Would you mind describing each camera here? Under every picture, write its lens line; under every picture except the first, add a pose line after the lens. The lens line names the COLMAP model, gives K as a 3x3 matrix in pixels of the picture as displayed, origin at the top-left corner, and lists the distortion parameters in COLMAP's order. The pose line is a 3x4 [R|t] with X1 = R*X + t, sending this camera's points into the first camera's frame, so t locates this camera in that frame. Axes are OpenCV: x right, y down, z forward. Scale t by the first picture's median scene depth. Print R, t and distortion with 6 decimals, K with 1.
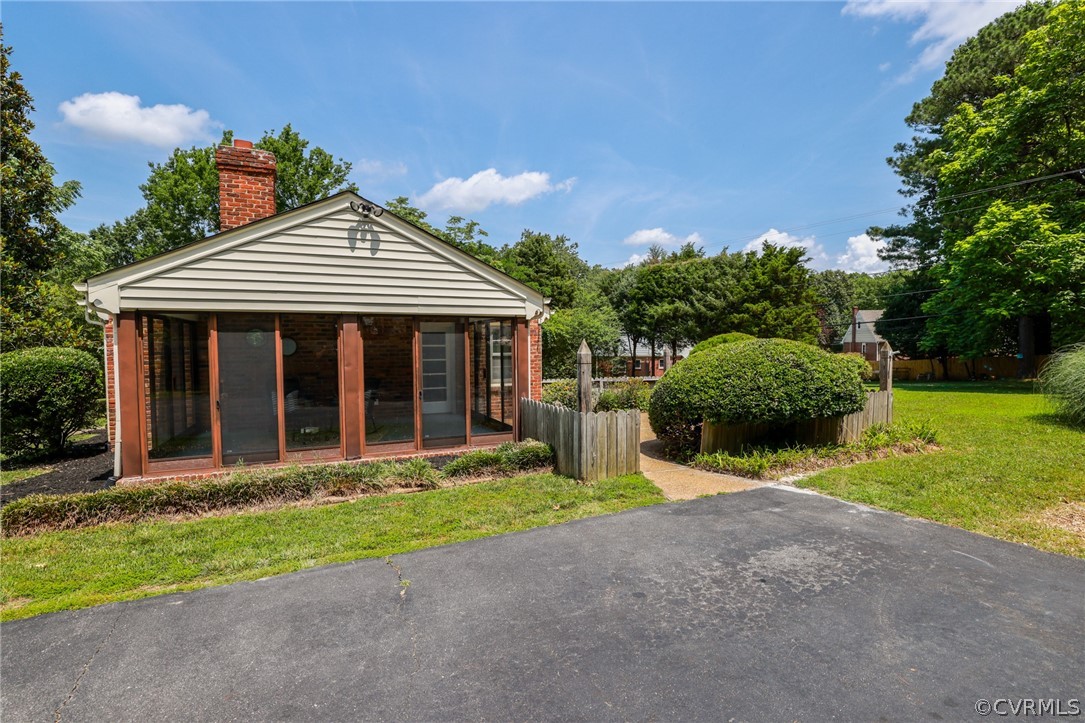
lens RADIAL K [[495.9, 0, 541.7], [0, 495.9, 362.2], [0, 0, 1]] dist [-0.043209, 0.007173]
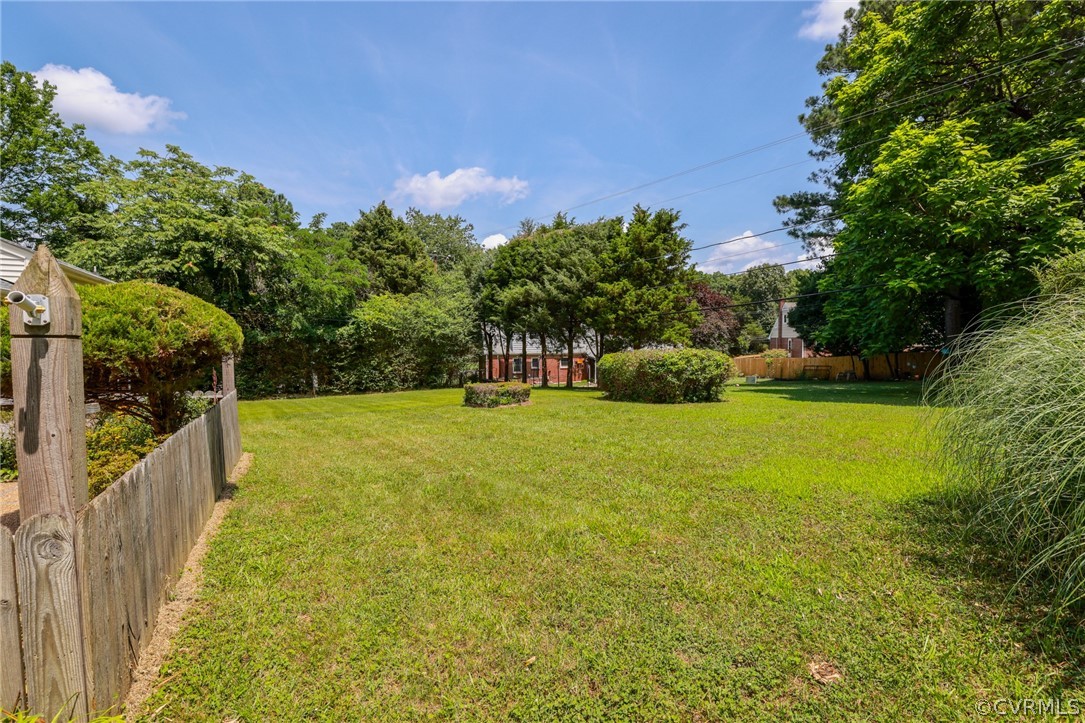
lens RADIAL K [[495.9, 0, 548.0], [0, 495.9, 367.2], [0, 0, 1]] dist [-0.043209, 0.007173]
pose [[0.996679, -0.006533, 0.081170, 0.251519], [0.005533, 0.999906, 0.012534, 0.000482], [-0.081244, -0.012044, 0.996621, 0.227661]]
